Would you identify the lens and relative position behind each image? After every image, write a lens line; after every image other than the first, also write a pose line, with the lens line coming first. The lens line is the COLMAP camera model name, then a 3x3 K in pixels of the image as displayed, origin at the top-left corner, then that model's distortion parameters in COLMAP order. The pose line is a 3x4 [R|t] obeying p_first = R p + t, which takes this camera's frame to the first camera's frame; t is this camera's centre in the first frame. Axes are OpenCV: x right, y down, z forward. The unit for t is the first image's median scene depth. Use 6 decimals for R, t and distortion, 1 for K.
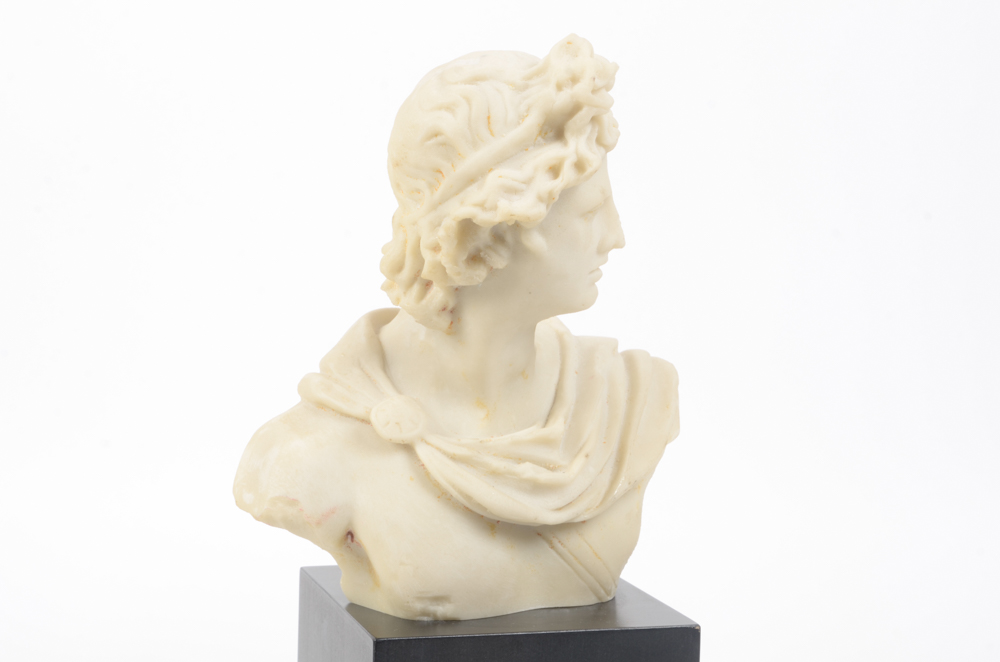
lens RADIAL K [[2054.9, 0, 500.4], [0, 2054.9, 333.5], [0, 0, 1]] dist [0.002219, 0.000000]
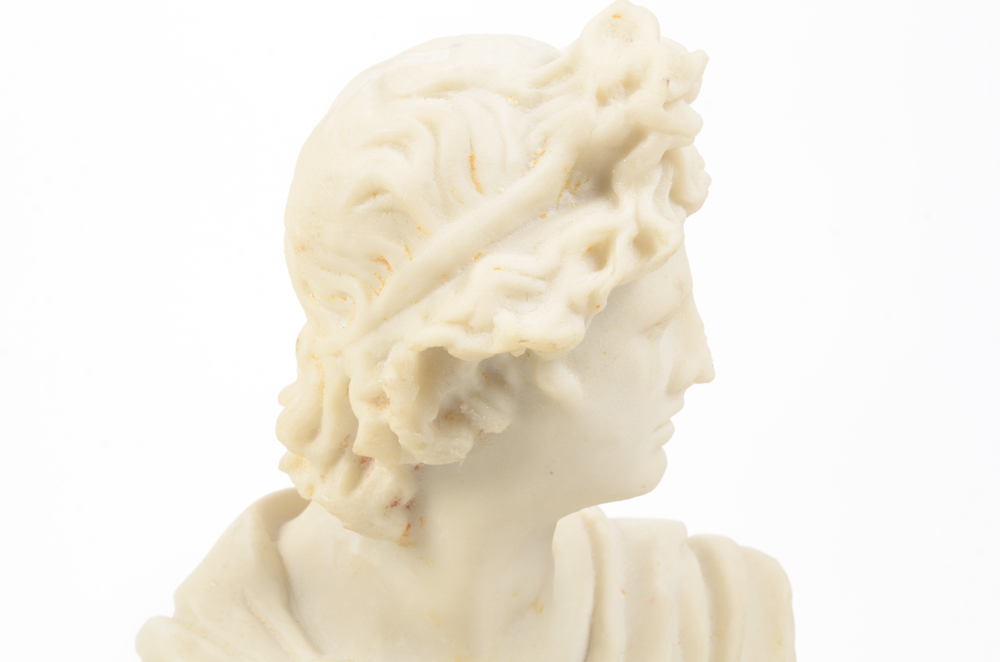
lens RADIAL K [[2248.9, 0, 499.1], [0, 2248.9, 334.0], [0, 0, 1]] dist [0.031527, 0.000000]
pose [[0.998707, -0.029324, 0.041536, -0.023168], [0.029871, 0.999474, -0.012626, -0.049094], [-0.041144, 0.013851, 0.999057, 0.392764]]
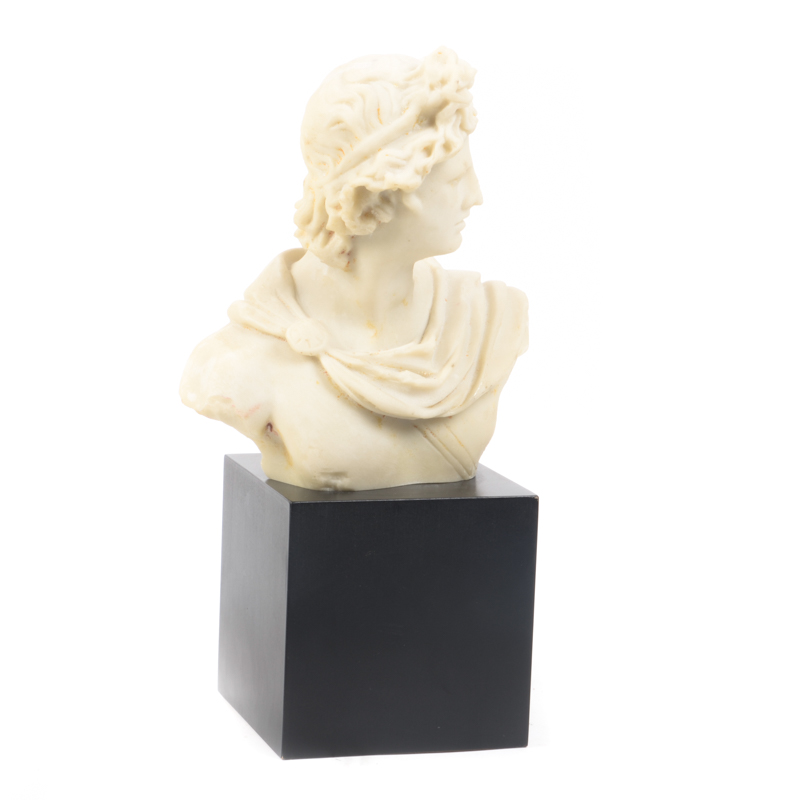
lens RADIAL K [[2860.5, 0, 393.8], [0, 2860.5, 401.0], [0, 0, 1]] dist [-0.020239, 0.000000]
pose [[0.999977, 0.004374, 0.005258, -0.004392], [-0.004731, 0.997539, 0.069957, -0.044626], [-0.004939, -0.069980, 0.997536, -0.806707]]
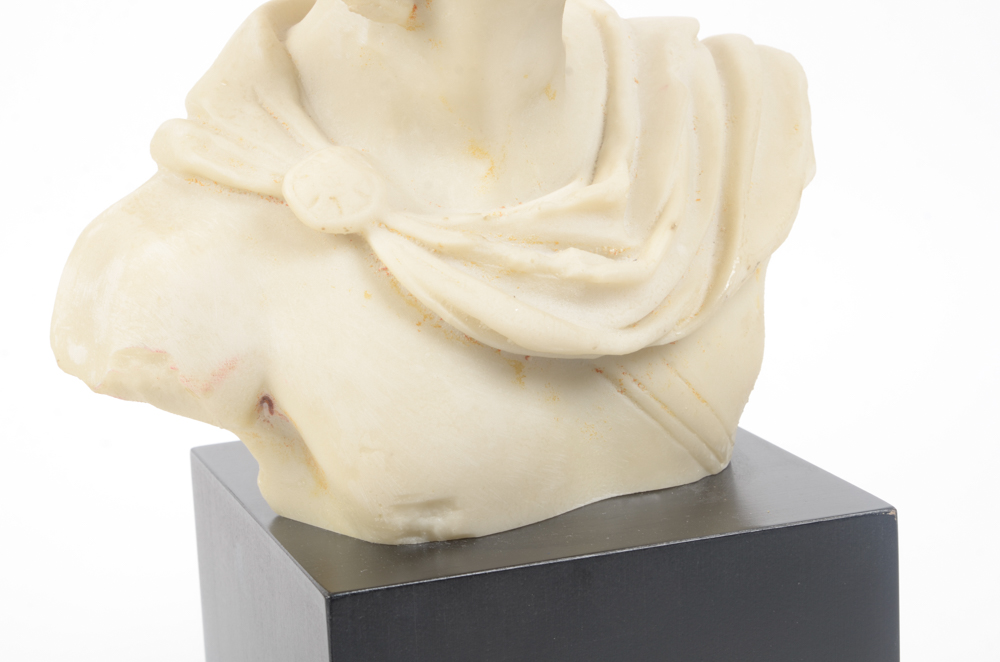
lens RADIAL K [[2248.9, 0, 489.7], [0, 2248.9, 328.4], [0, 0, 1]] dist [0.031527, 0.000000]
pose [[0.996391, -0.083265, 0.016484, -0.020982], [0.080734, 0.989628, 0.118823, 0.009877], [-0.026206, -0.117063, 0.992779, 0.392979]]
